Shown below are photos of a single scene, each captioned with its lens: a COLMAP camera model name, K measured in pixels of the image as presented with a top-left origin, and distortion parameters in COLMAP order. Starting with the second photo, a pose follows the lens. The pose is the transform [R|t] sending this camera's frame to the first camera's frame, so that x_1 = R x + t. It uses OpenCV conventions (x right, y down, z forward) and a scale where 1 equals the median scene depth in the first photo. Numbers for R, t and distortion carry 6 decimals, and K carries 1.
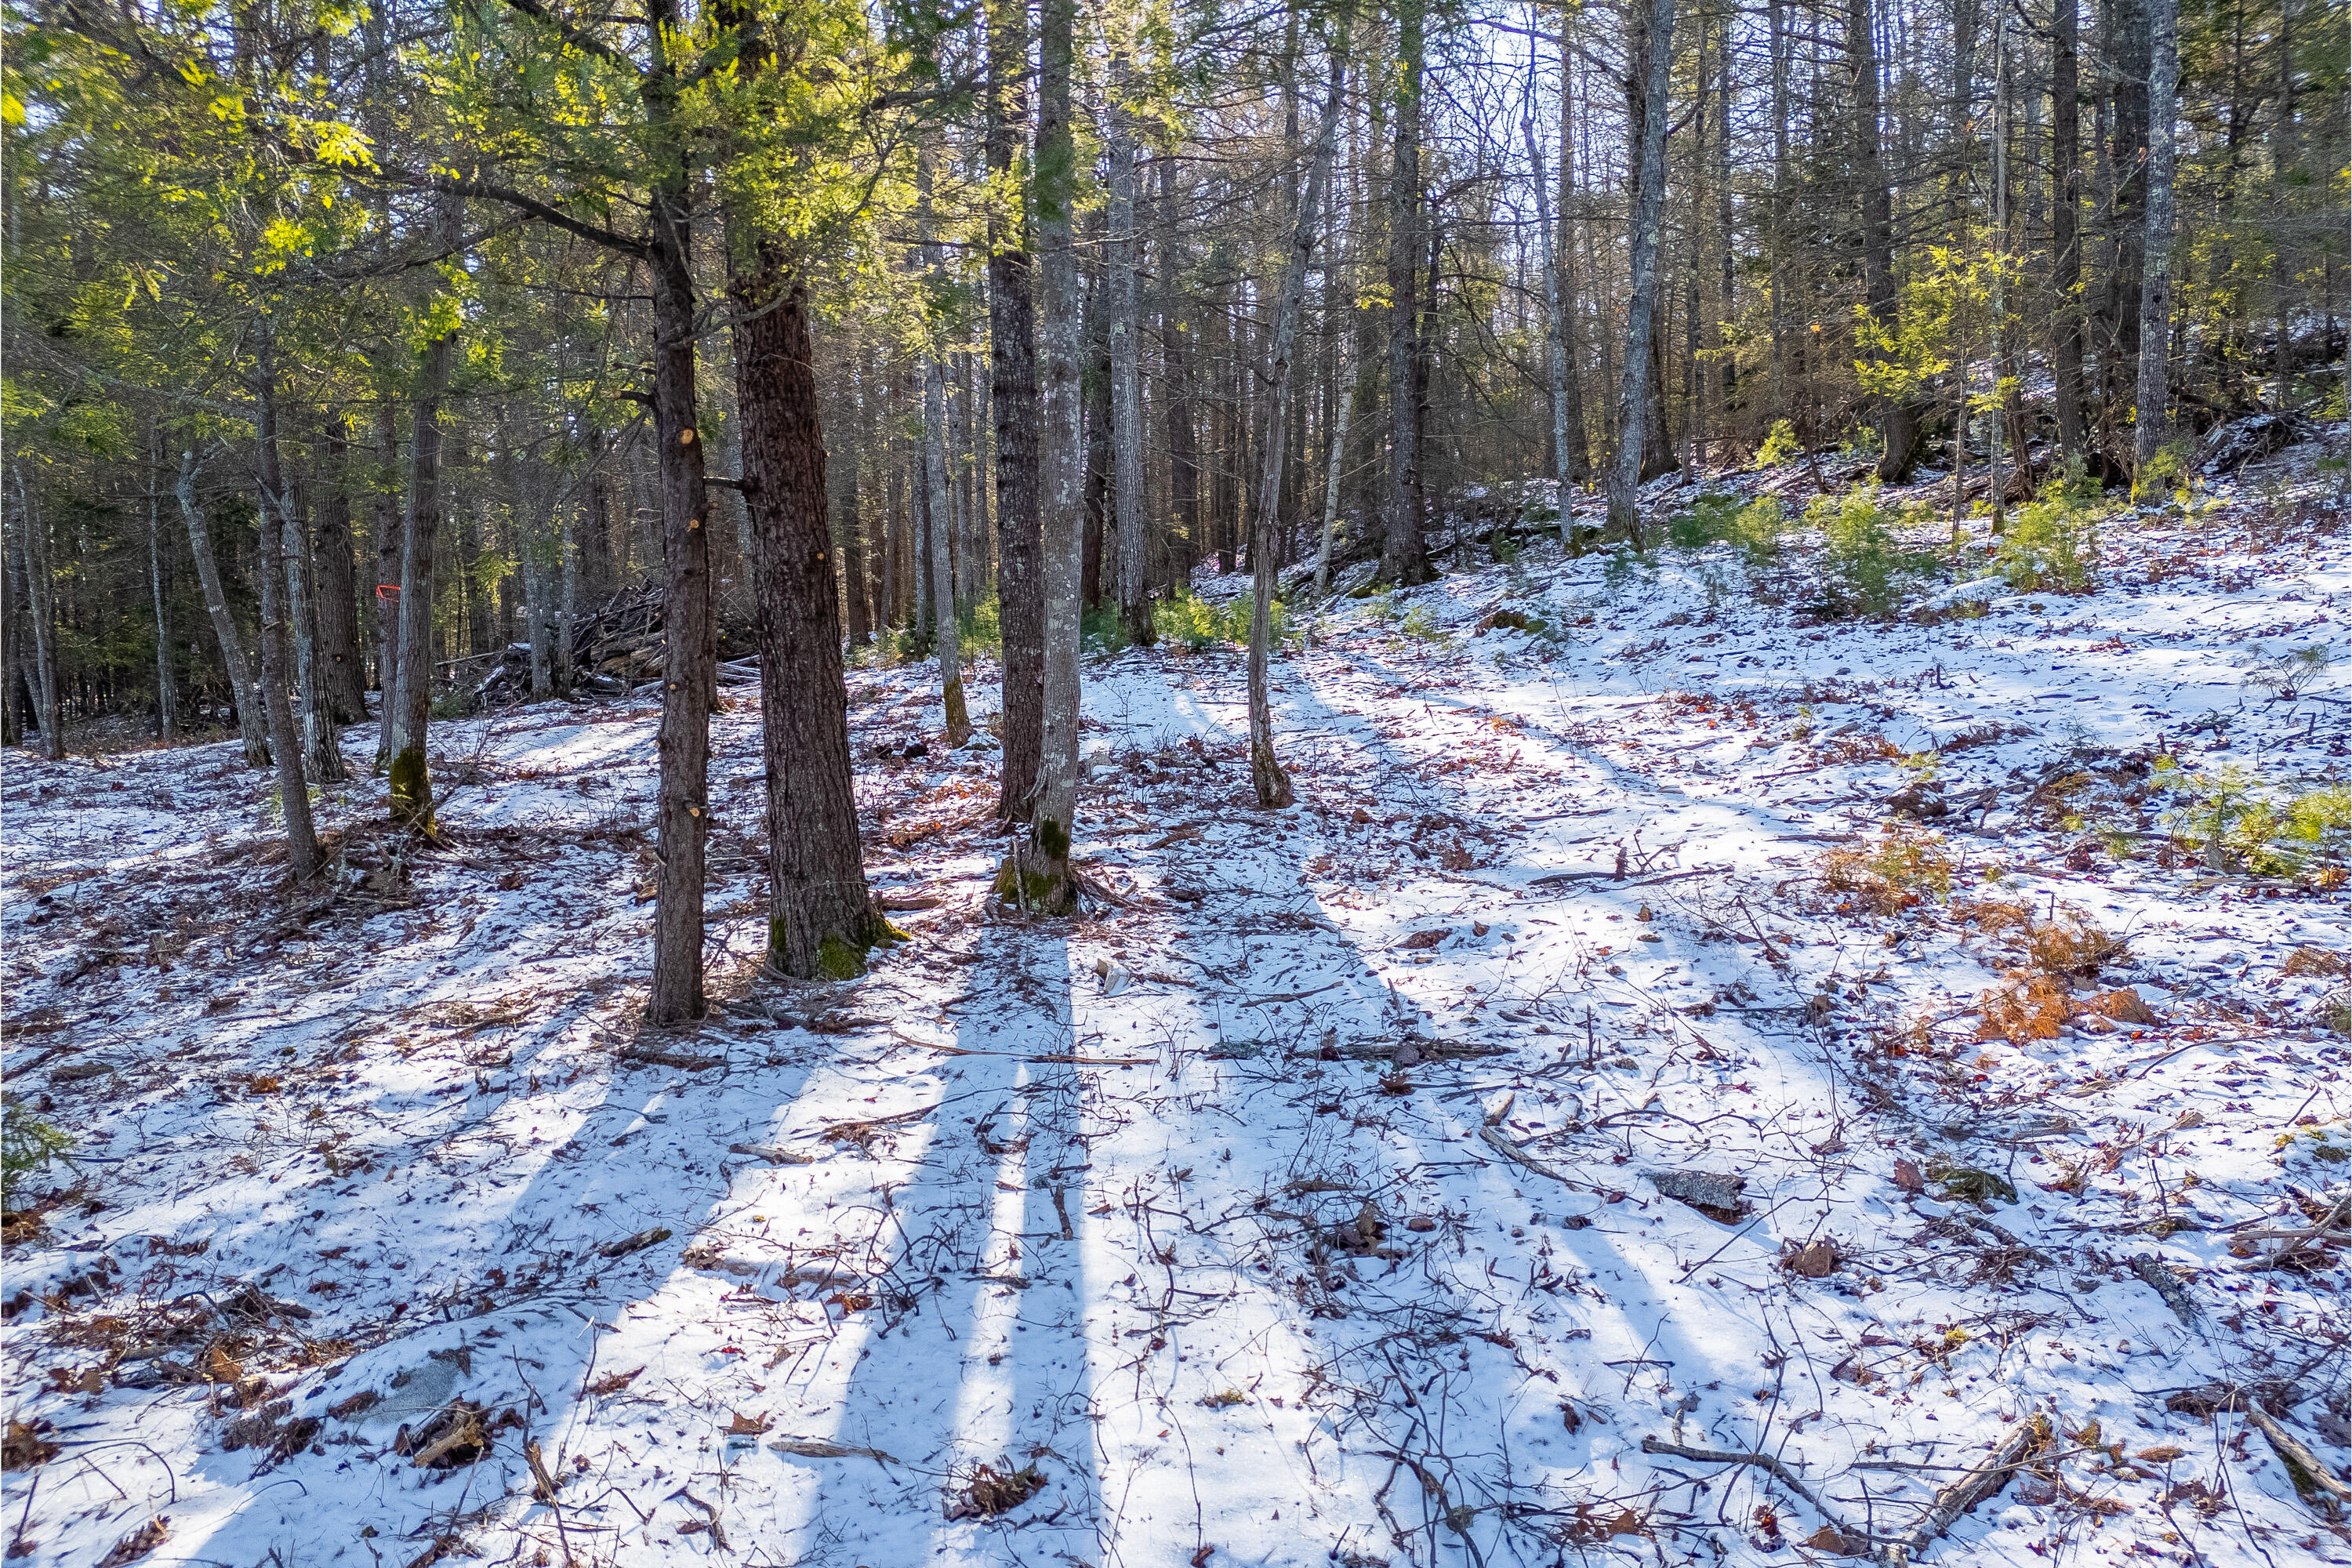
lens RADIAL K [[1711.8, 0, 1176.0], [0, 1711.8, 784.0], [0, 0, 1]] dist [0.075424, -0.082018]
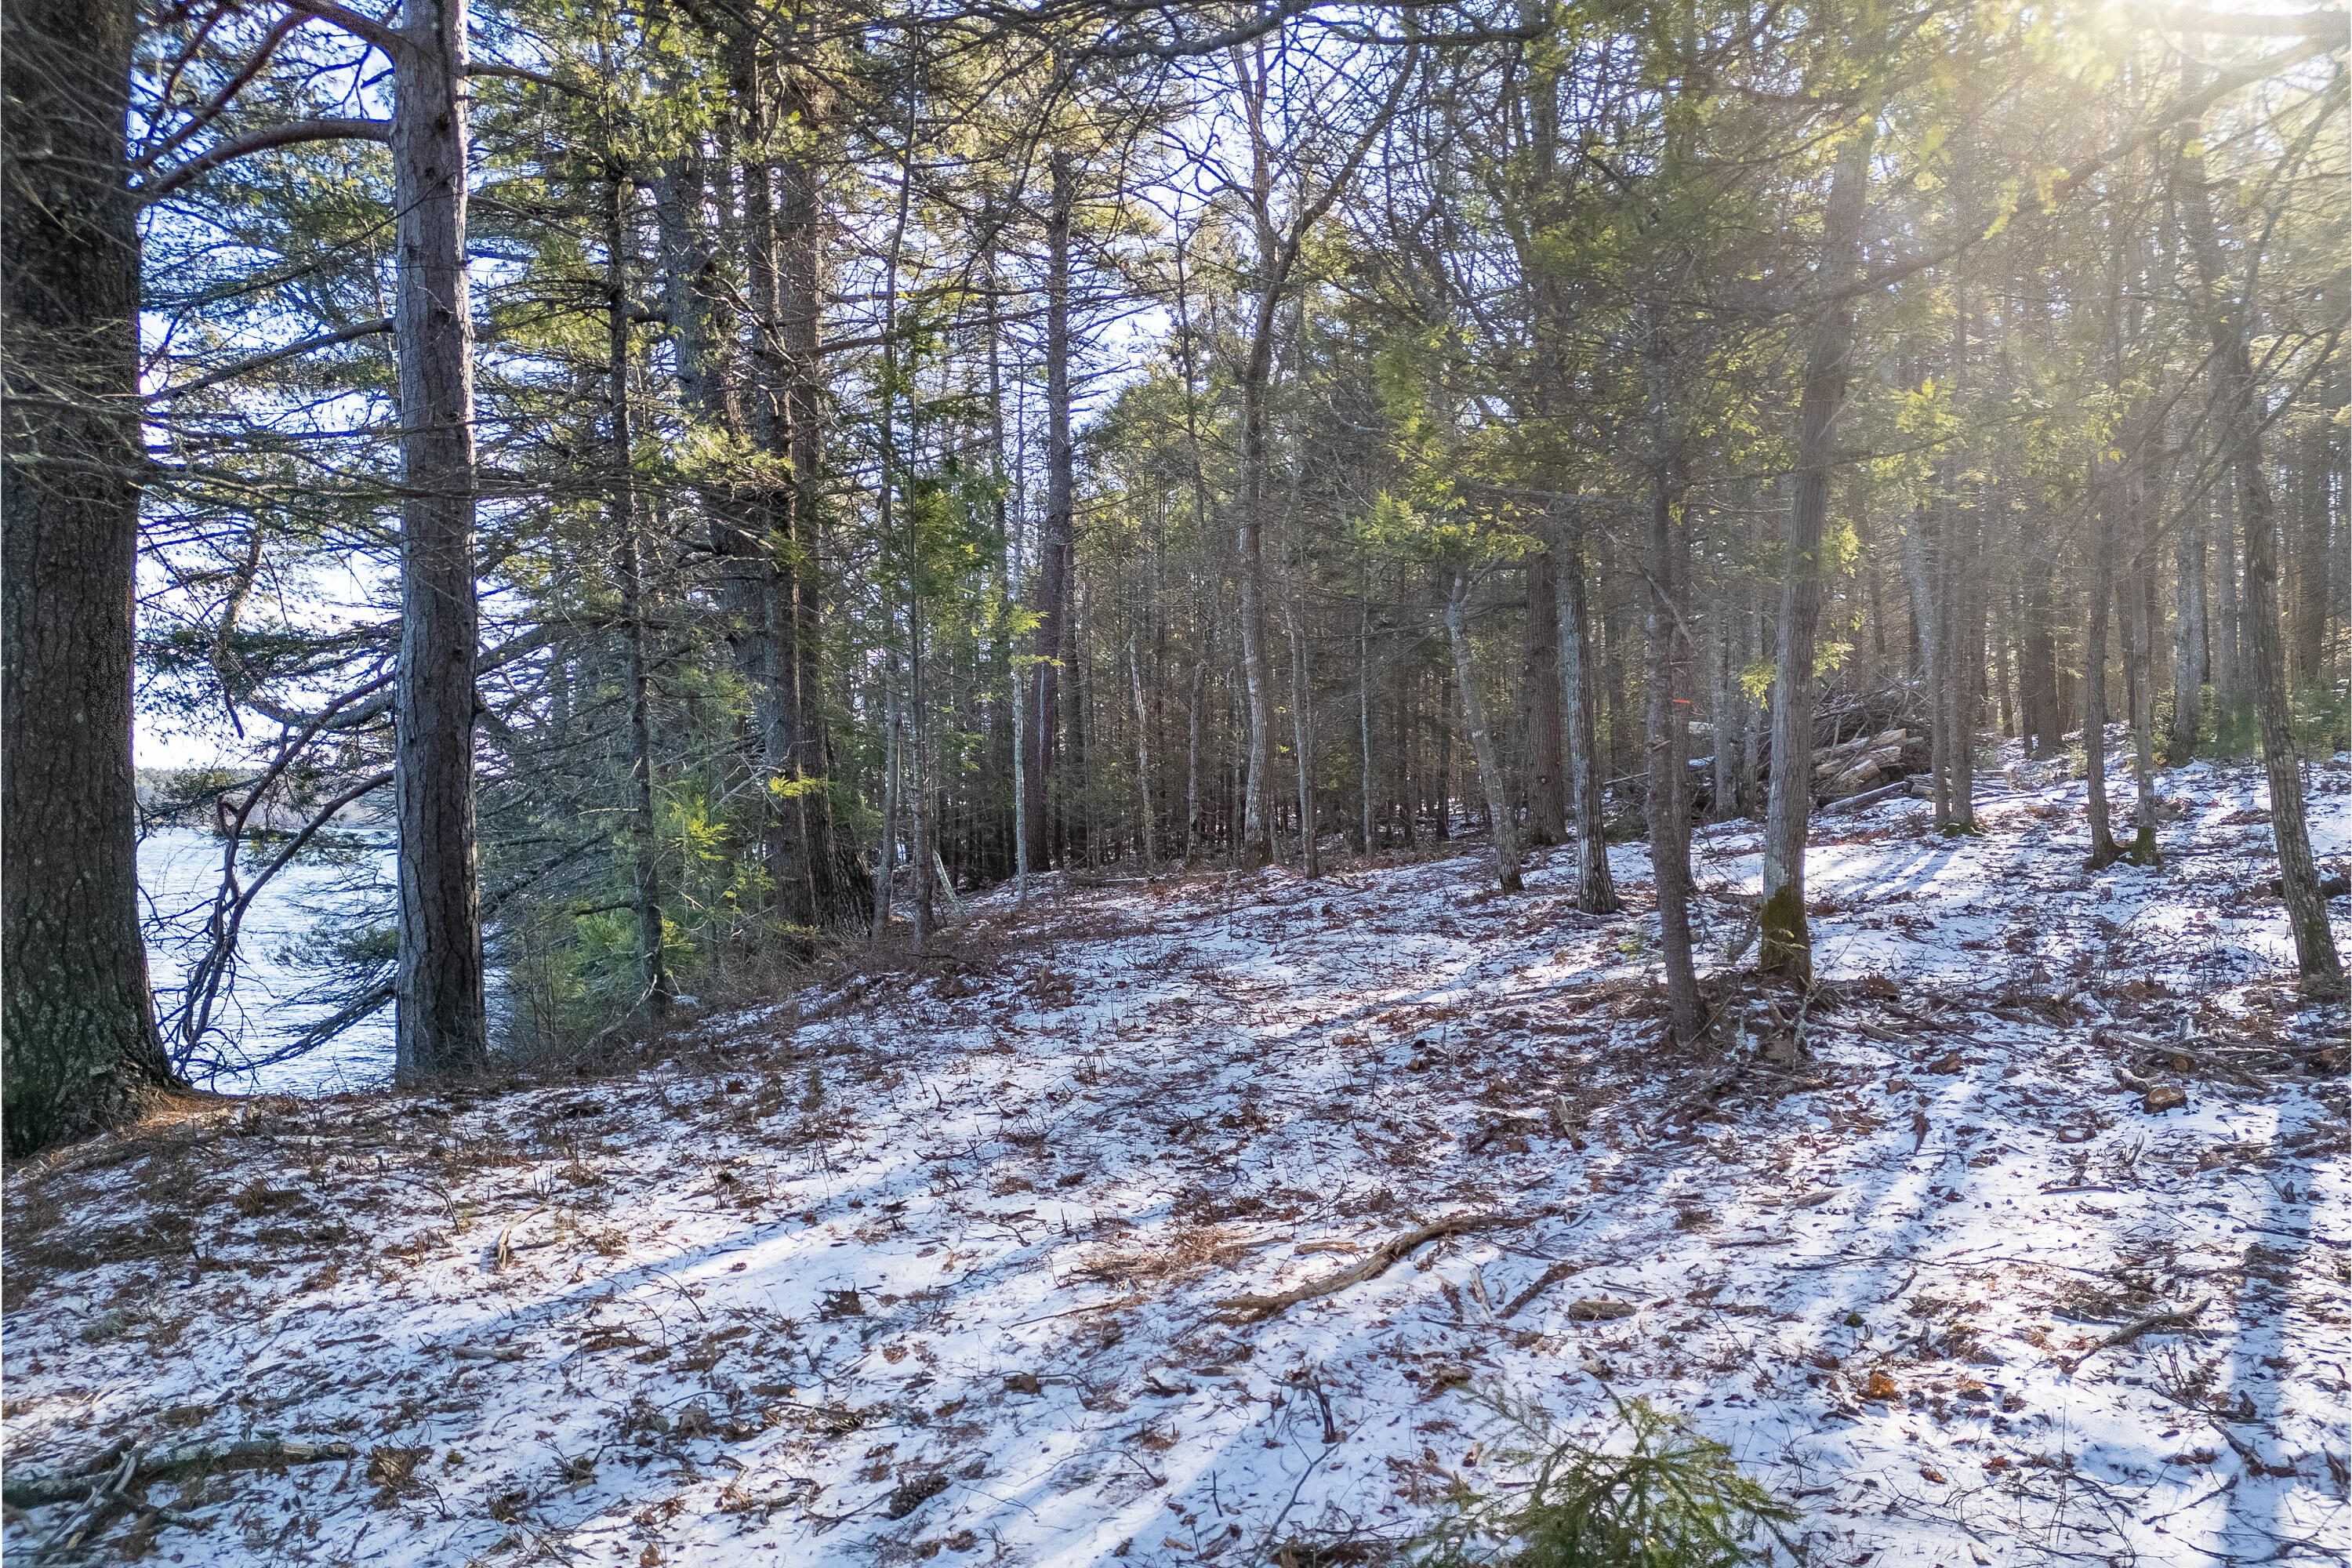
lens RADIAL K [[1707.7, 0, 1199.9], [0, 1707.7, 871.1], [0, 0, 1]] dist [0.052498, -0.055988]
pose [[0.828910, 0.012708, -0.559238, -0.353808], [-0.020793, 0.999751, -0.008102, -0.026335], [0.558996, 0.018343, 0.828967, 0.248319]]
